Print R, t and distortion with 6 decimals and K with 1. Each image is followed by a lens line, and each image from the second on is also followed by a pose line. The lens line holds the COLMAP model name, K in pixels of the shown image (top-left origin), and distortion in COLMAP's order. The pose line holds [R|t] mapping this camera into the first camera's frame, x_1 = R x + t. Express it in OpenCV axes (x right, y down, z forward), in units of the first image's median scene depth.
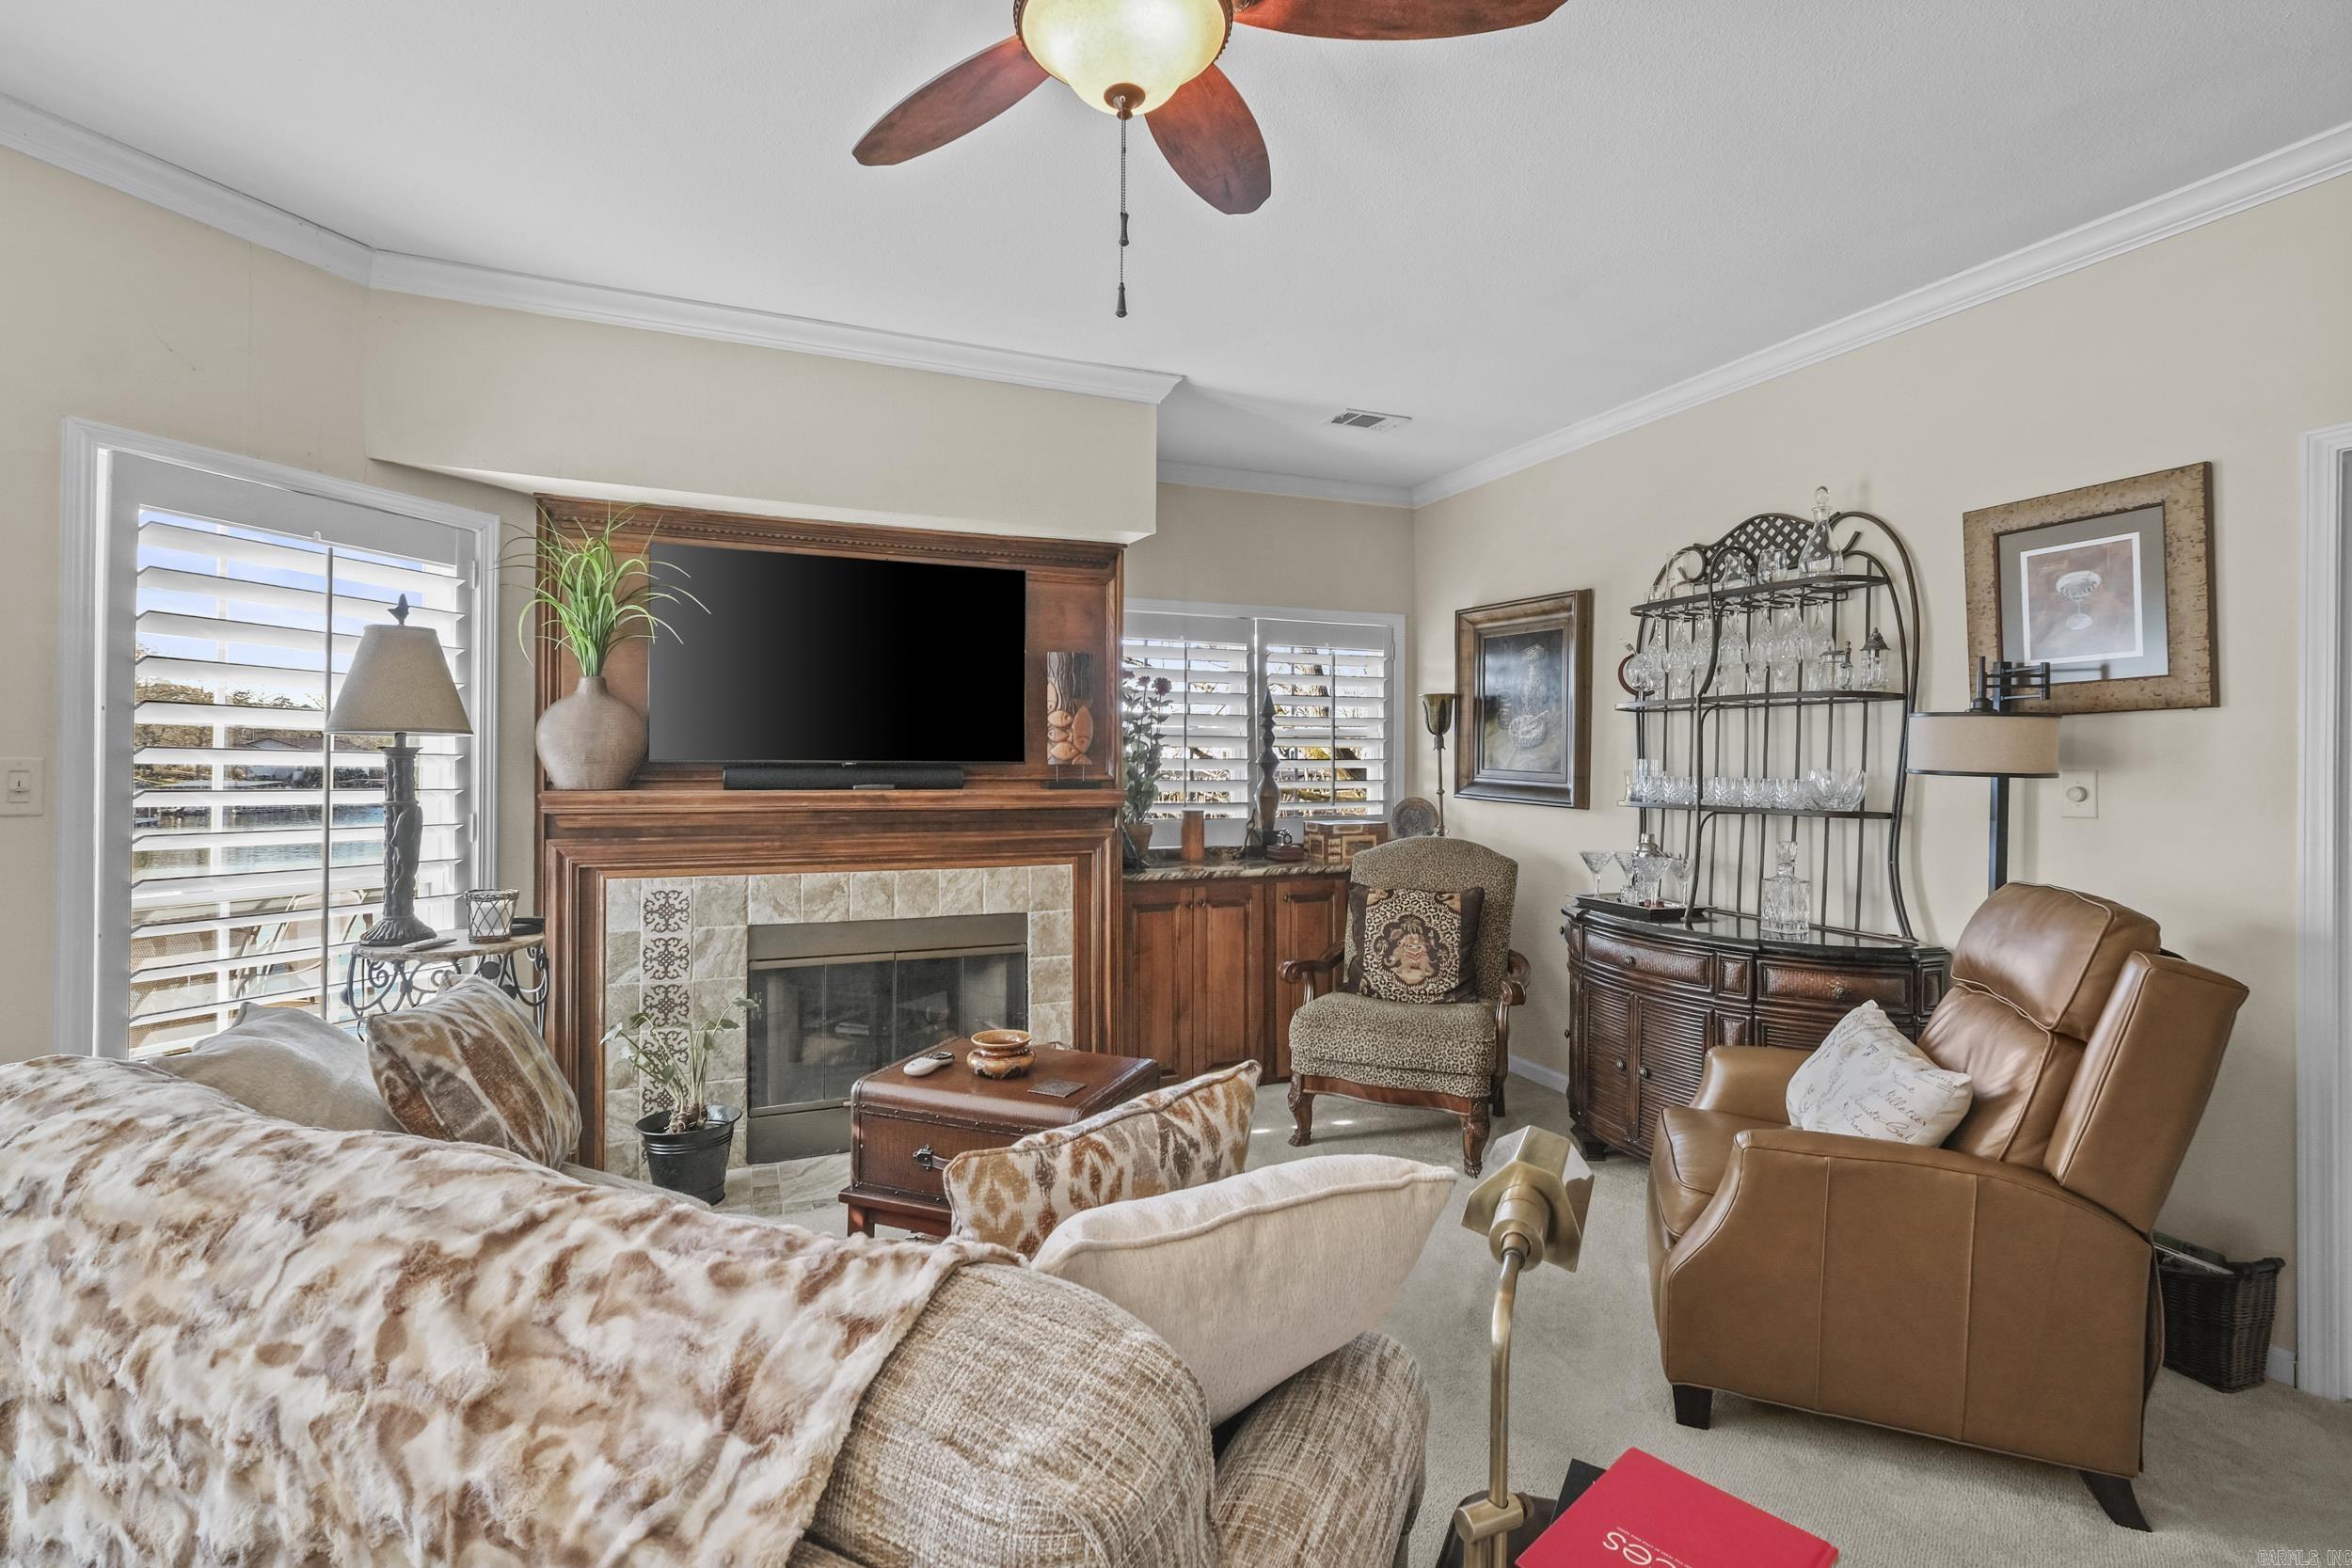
lens RADIAL K [[1061.5, 0, 1165.4], [0, 1061.5, 760.9], [0, 0, 1]] dist [-0.002908, -0.000334]
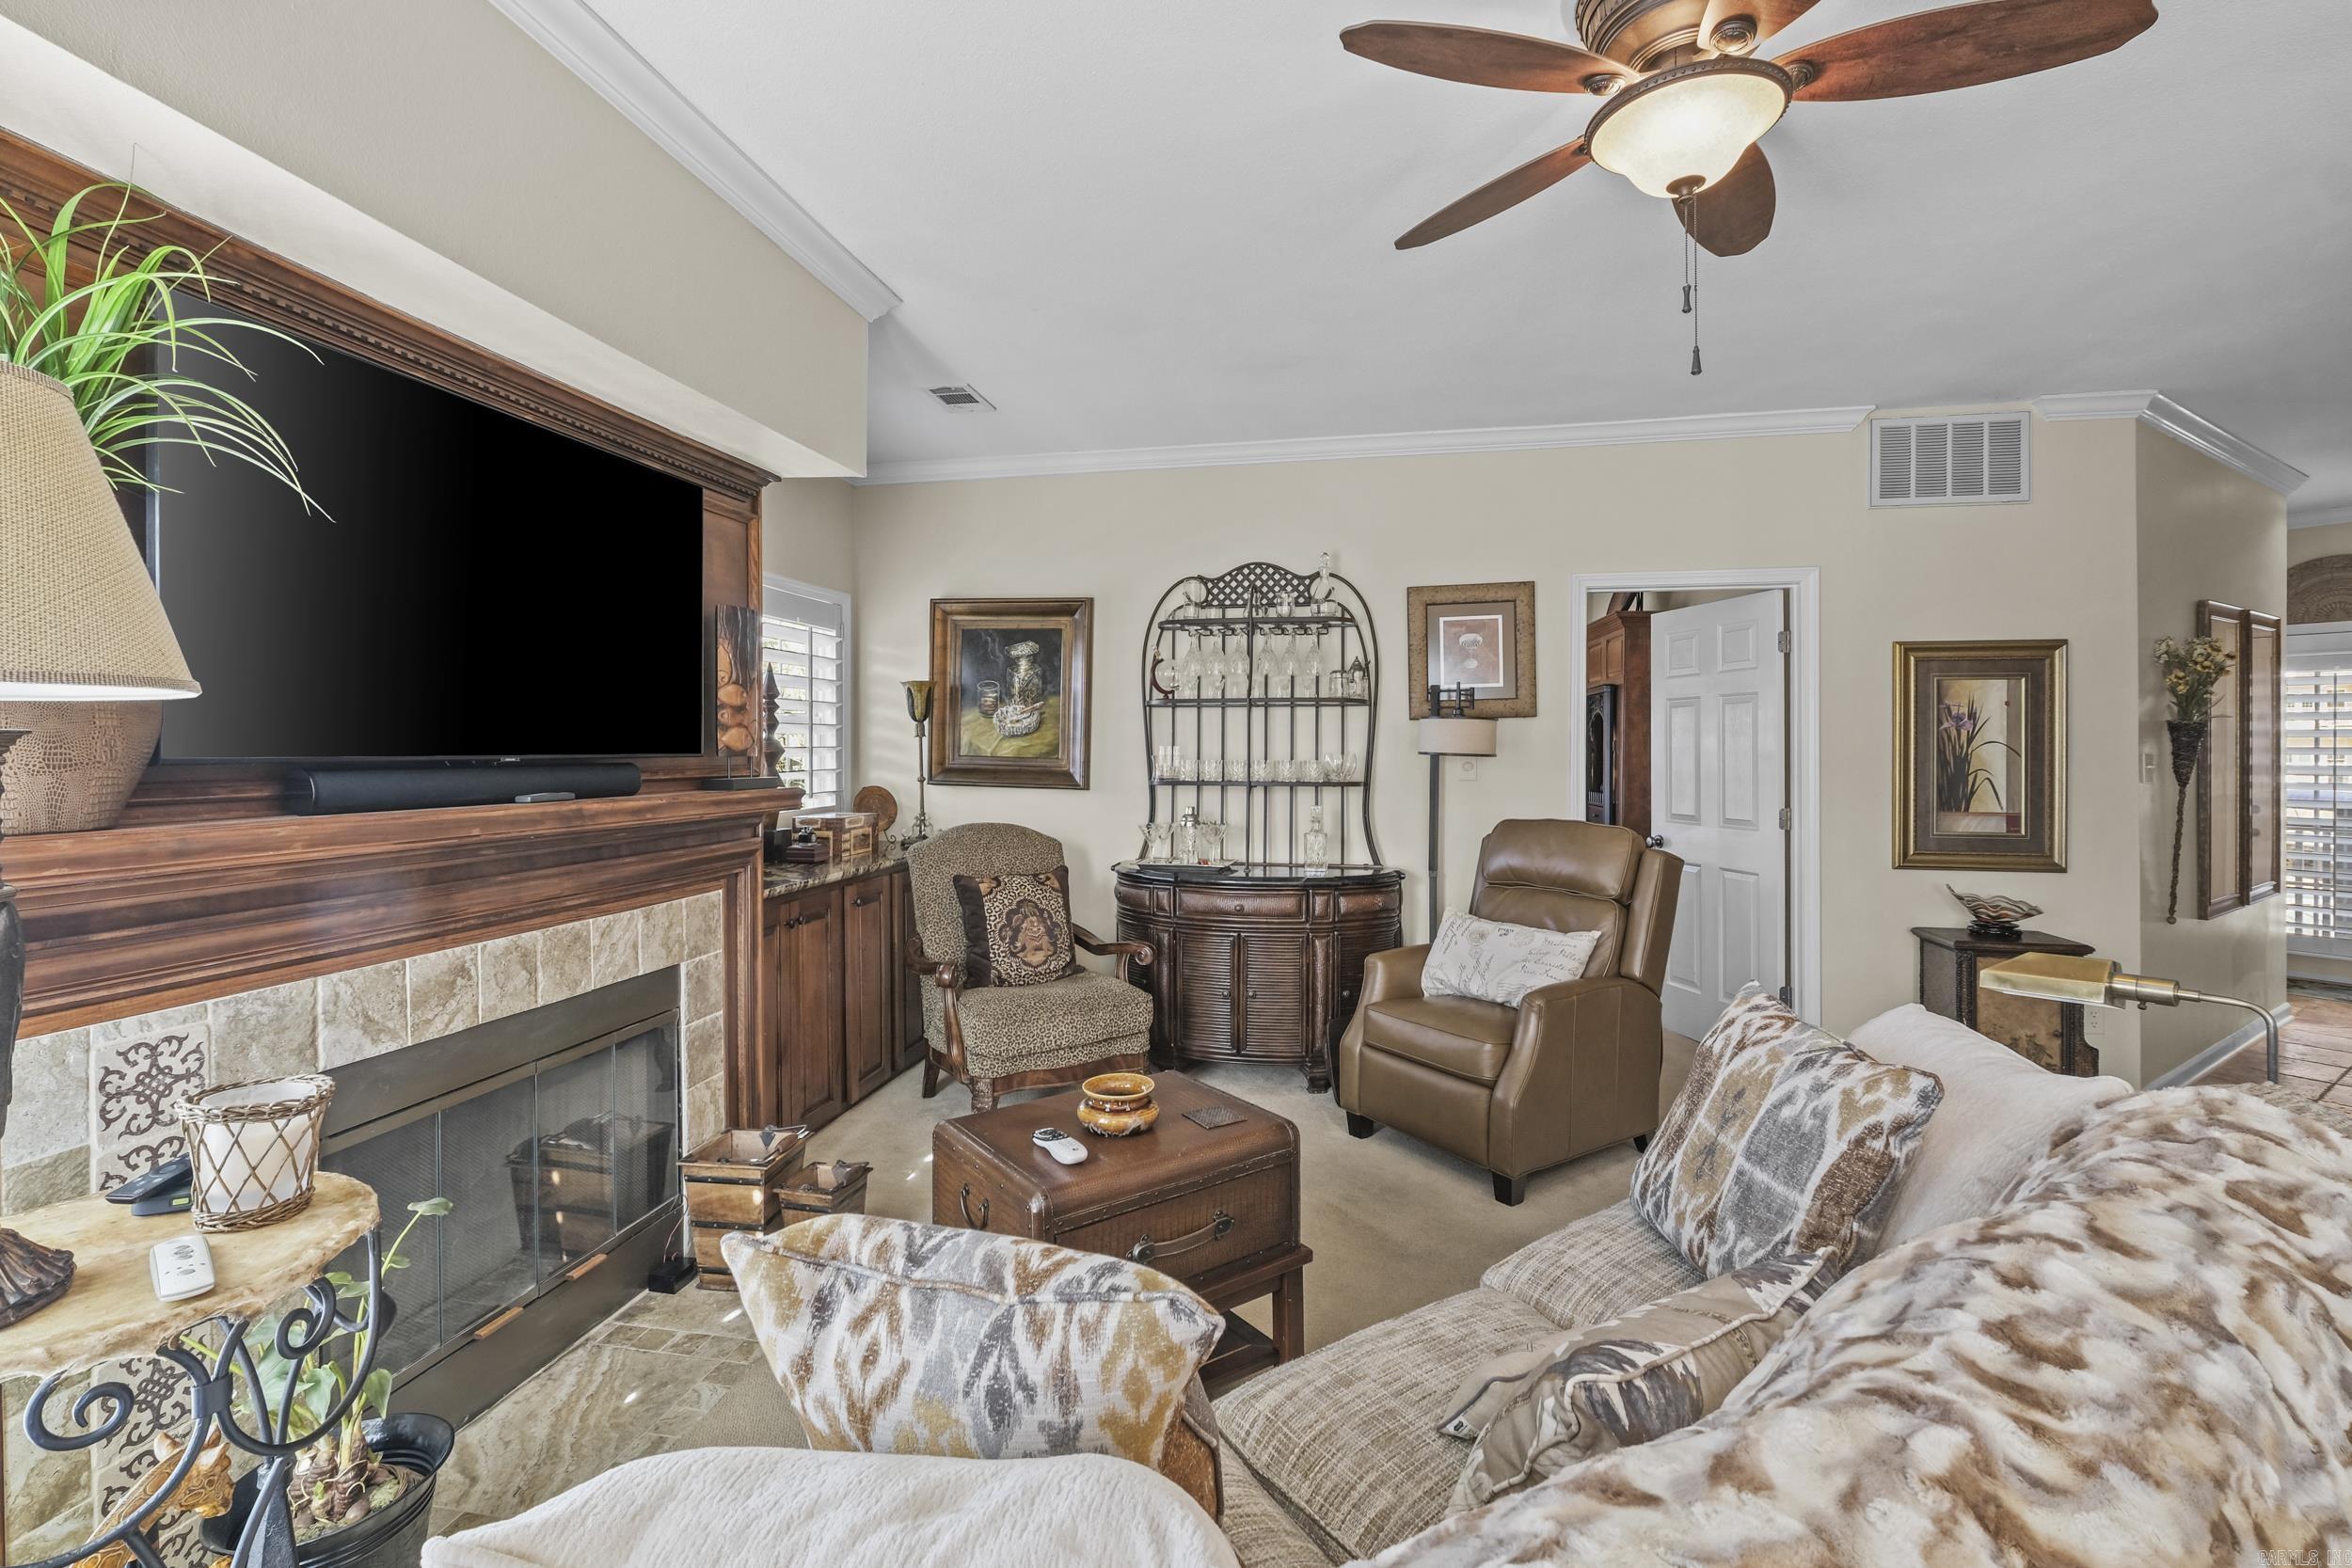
lens RADIAL K [[1030.5, 0, 1160.1], [0, 1030.5, 748.1], [0, 0, 1]] dist [-0.005806, 0.000133]
pose [[0.557692, -0.006307, 0.830024, -0.550324], [0.003812, 0.999980, 0.005037, -0.005305], [-0.830039, 0.000355, 0.557705, 0.357800]]
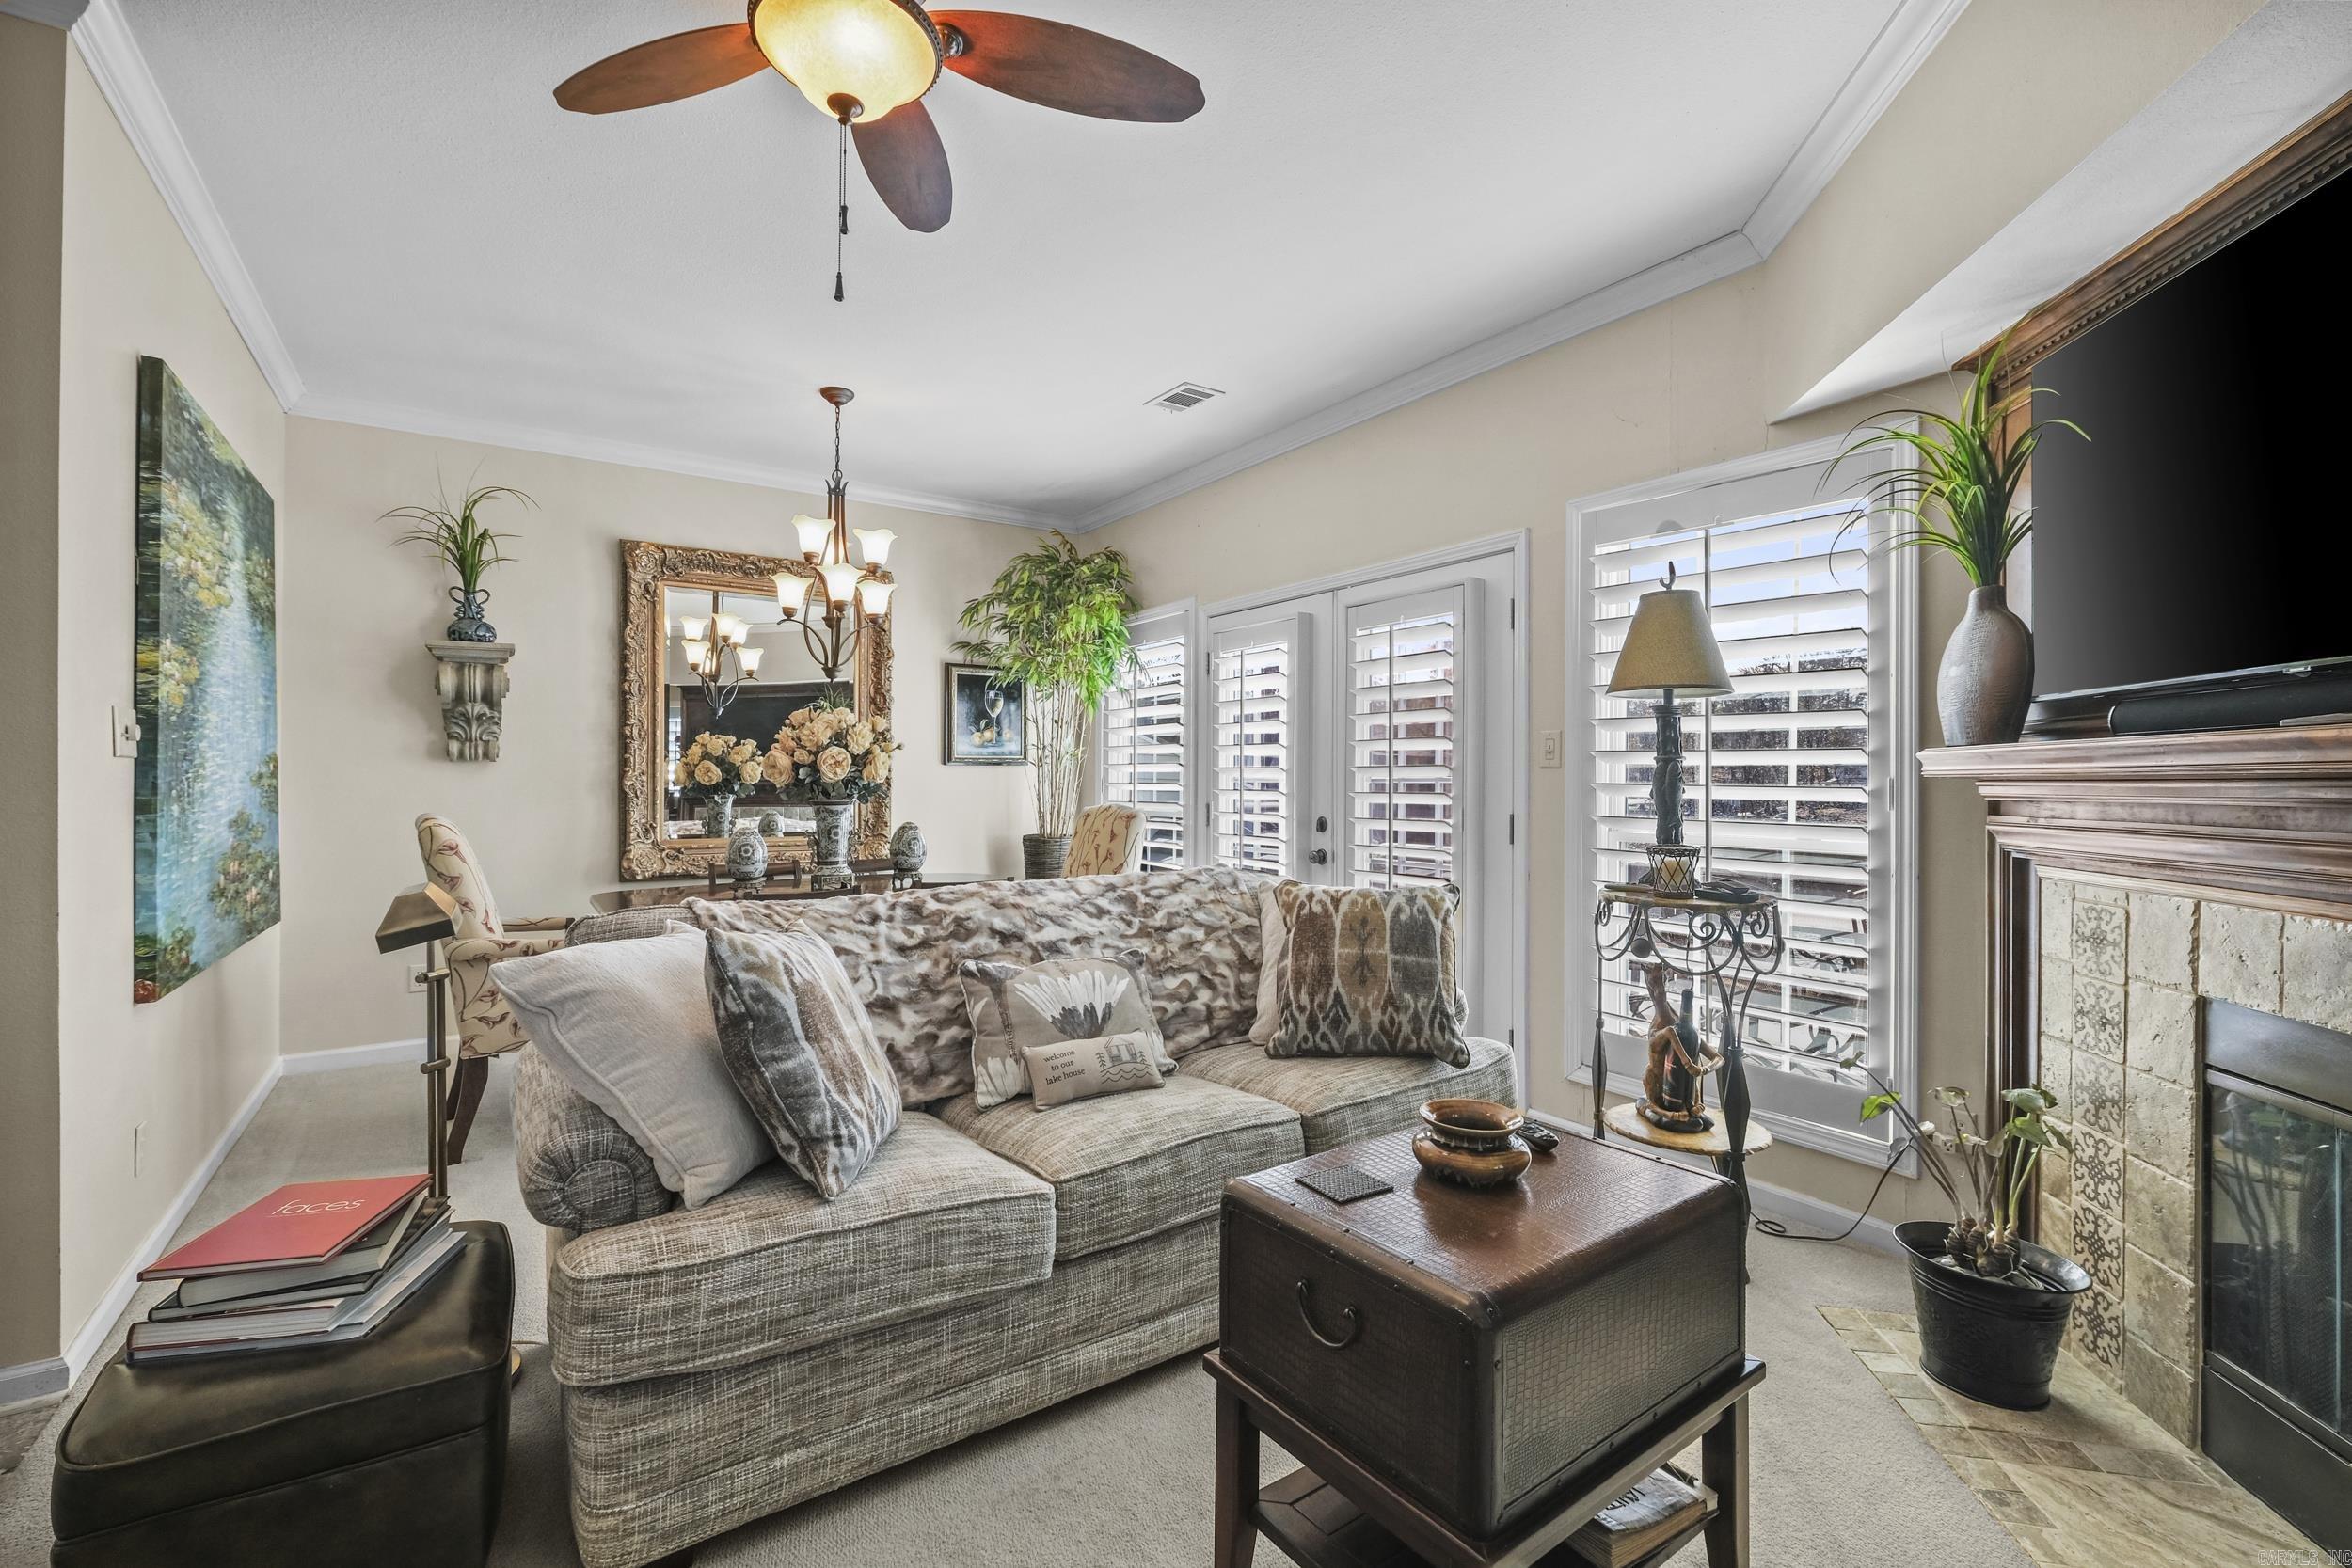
lens RADIAL K [[1017.2, 0, 1162.6], [0, 1017.2, 779.7], [0, 0, 1]] dist [-0.005028, -0.000579]
pose [[-0.544987, -0.010690, -0.838376, 0.293498], [-0.004249, 0.999941, -0.009988, 0.052234], [0.838434, -0.001881, -0.545000, 0.799338]]
